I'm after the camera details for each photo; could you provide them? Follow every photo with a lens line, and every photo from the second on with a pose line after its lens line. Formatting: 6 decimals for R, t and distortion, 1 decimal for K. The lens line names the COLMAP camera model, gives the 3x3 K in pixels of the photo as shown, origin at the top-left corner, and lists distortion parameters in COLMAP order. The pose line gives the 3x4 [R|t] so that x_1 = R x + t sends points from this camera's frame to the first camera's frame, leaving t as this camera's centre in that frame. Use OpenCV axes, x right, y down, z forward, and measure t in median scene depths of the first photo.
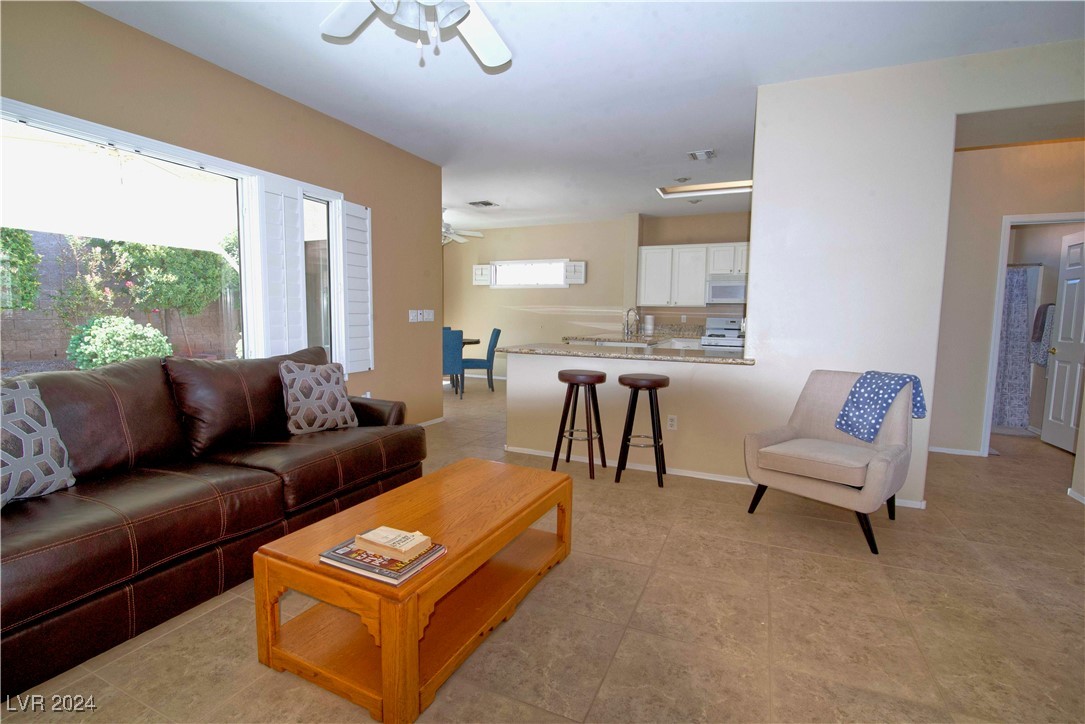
lens RADIAL K [[500.3, 0, 542.5], [0, 500.3, 362.0], [0, 0, 1]] dist [-0.012858, -0.000398]
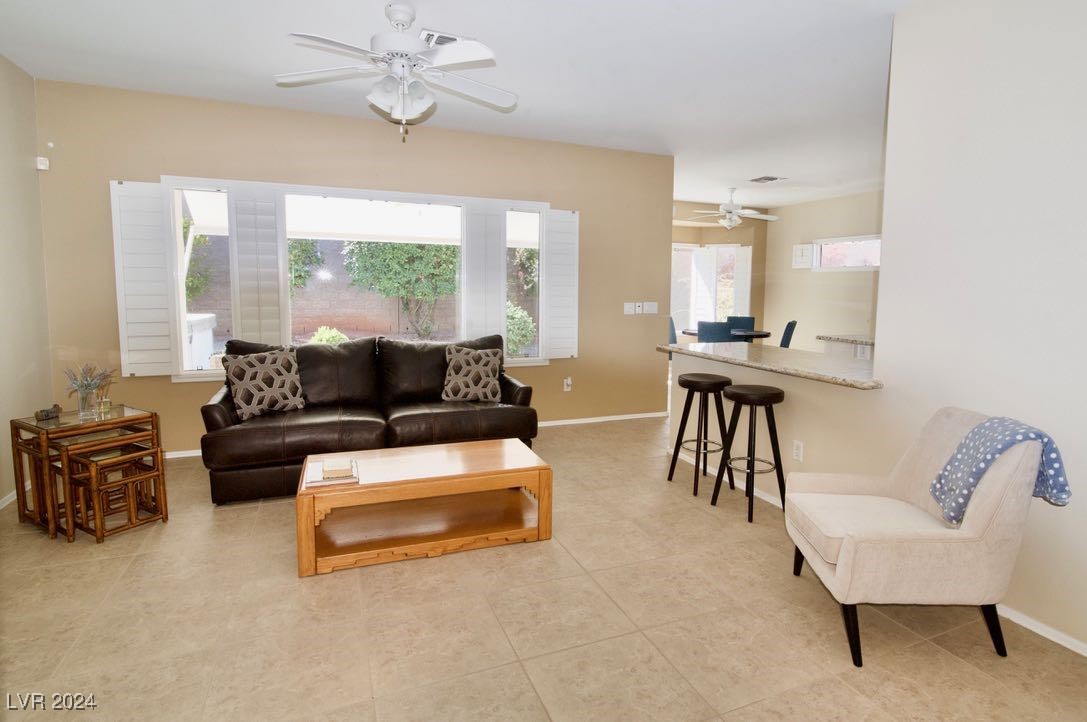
lens RADIAL K [[576.5, 0, 572.5], [0, 576.5, 334.4], [0, 0, 1]] dist [-0.002092, -0.000695]
pose [[0.741412, 0.050468, -0.669150, 0.773359], [-0.067246, 0.997736, 0.000742, -0.054154], [0.667673, 0.044447, 0.743127, 0.076436]]
